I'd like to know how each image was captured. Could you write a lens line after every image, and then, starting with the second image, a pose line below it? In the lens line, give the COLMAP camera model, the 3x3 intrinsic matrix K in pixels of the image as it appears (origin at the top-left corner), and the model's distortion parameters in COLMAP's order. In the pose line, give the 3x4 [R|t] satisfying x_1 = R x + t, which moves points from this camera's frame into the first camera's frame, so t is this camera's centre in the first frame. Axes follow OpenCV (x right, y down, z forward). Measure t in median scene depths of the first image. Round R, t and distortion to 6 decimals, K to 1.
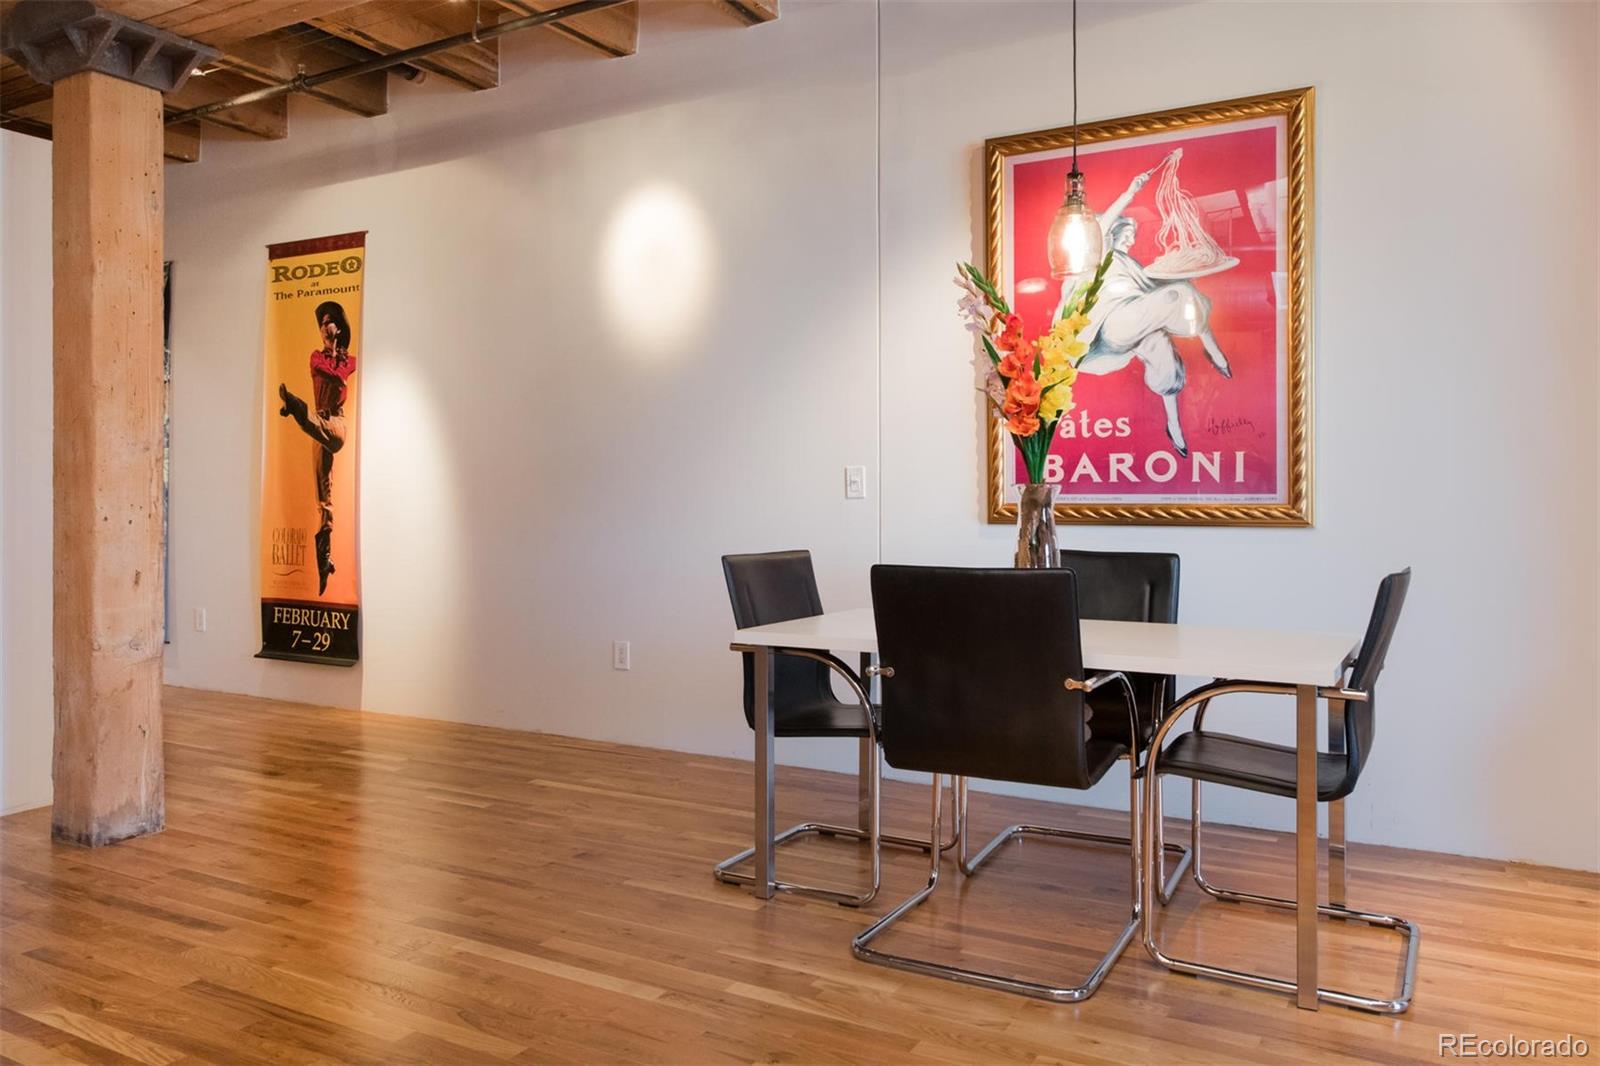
lens RADIAL K [[1128.1, 0, 849.6], [0, 1128.1, 496.4], [0, 0, 1]] dist [0.032935, -0.000409]
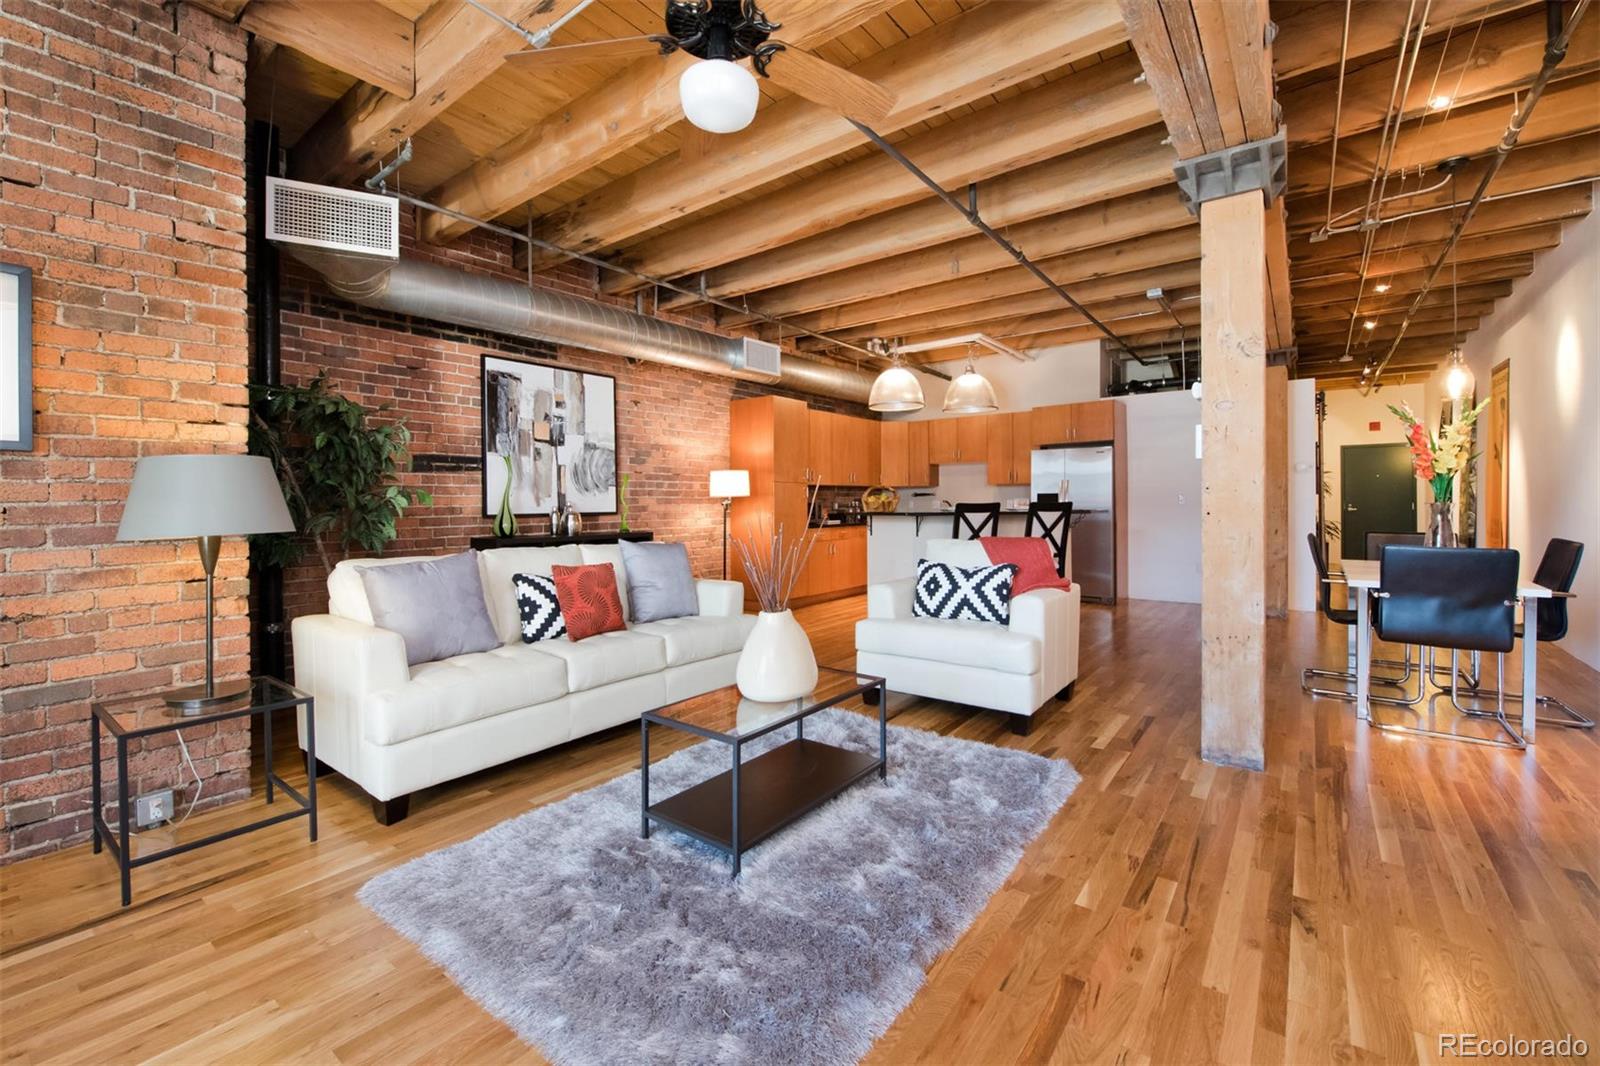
lens RADIAL K [[718.1, 0, 803.3], [0, 718.1, 508.0], [0, 0, 1]] dist [-0.000568, -0.000012]
pose [[-0.128707, 0.011615, -0.991615, 1.329887], [0.012121, 0.999875, 0.010139, -0.021302], [0.991609, -0.010715, -0.128831, -0.008396]]
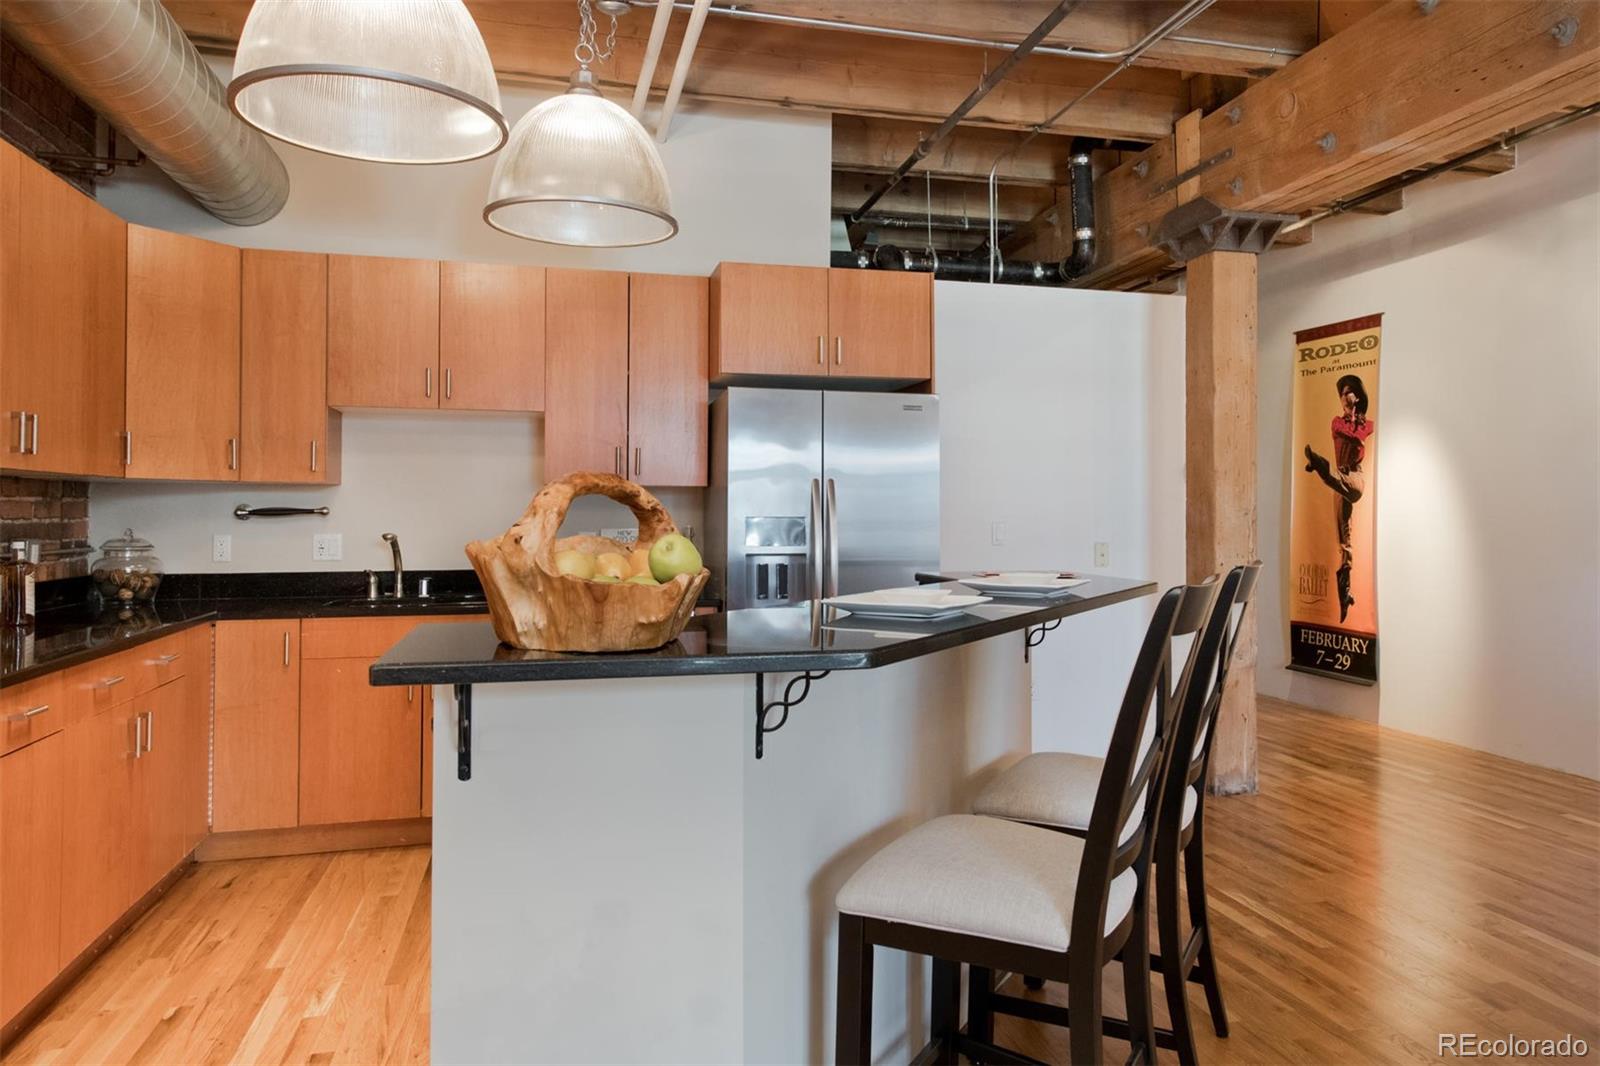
lens RADIAL K [[1089.8, 0, 846.3], [0, 1089.8, 499.0], [0, 0, 1]] dist [0.003011, 0.000149]
pose [[0.689358, -0.007161, -0.724385, 0.005517], [-0.003431, 0.999908, -0.013151, -0.038511], [0.724412, 0.011551, 0.689270, -0.244027]]
